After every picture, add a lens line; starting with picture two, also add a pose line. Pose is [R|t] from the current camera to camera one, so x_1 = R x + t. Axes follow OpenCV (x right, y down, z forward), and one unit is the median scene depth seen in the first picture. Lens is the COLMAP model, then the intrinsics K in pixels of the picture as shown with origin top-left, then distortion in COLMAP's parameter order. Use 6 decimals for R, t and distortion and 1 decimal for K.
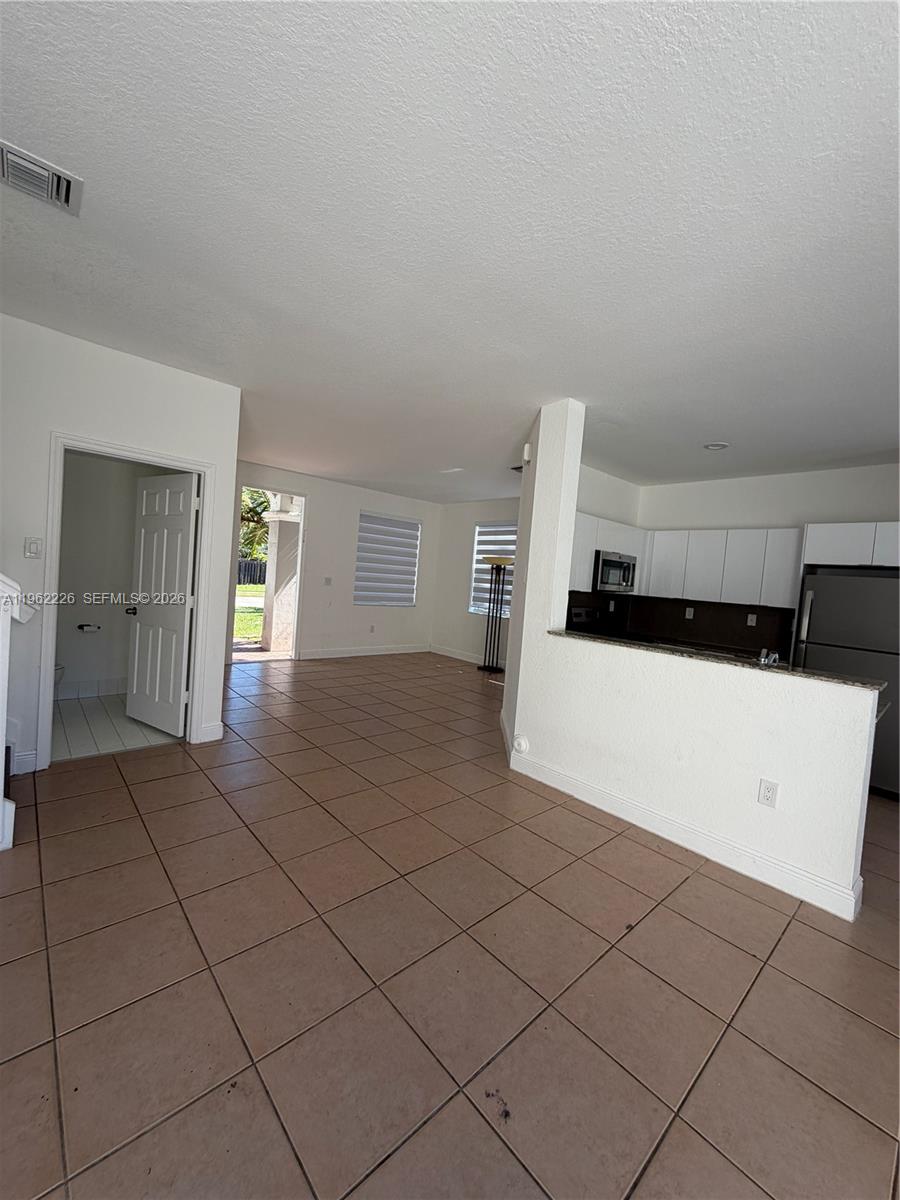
lens RADIAL K [[476.9, 0, 450.0], [0, 476.9, 600.0], [0, 0, 1]] dist [0.000654, 0.000149]
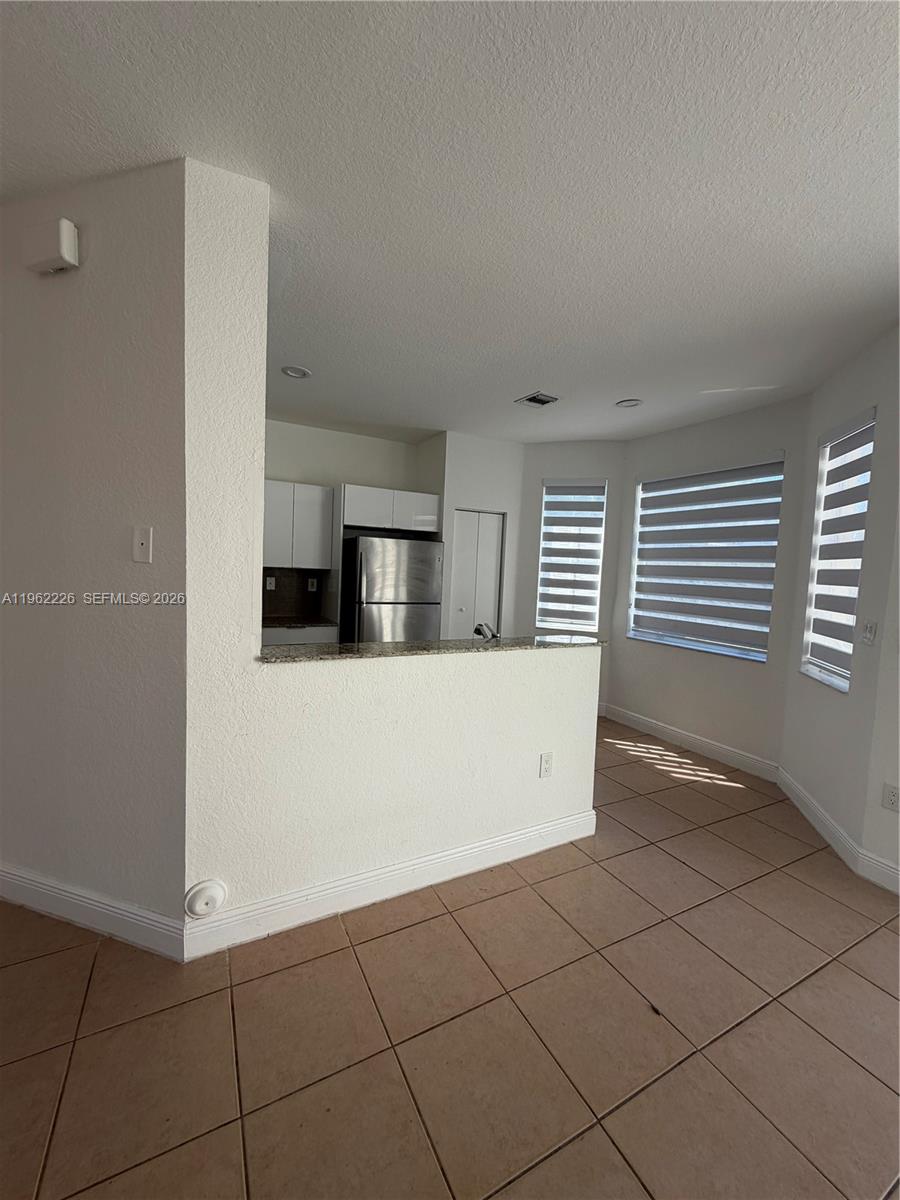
lens RADIAL K [[476.9, 0, 450.0], [0, 476.9, 600.0], [0, 0, 1]] dist [0.000654, 0.000149]
pose [[0.246740, -0.137019, 0.959346, -0.214412], [0.019036, 0.990448, 0.136566, -0.060921], [-0.968895, -0.015434, 0.246992, 0.643841]]
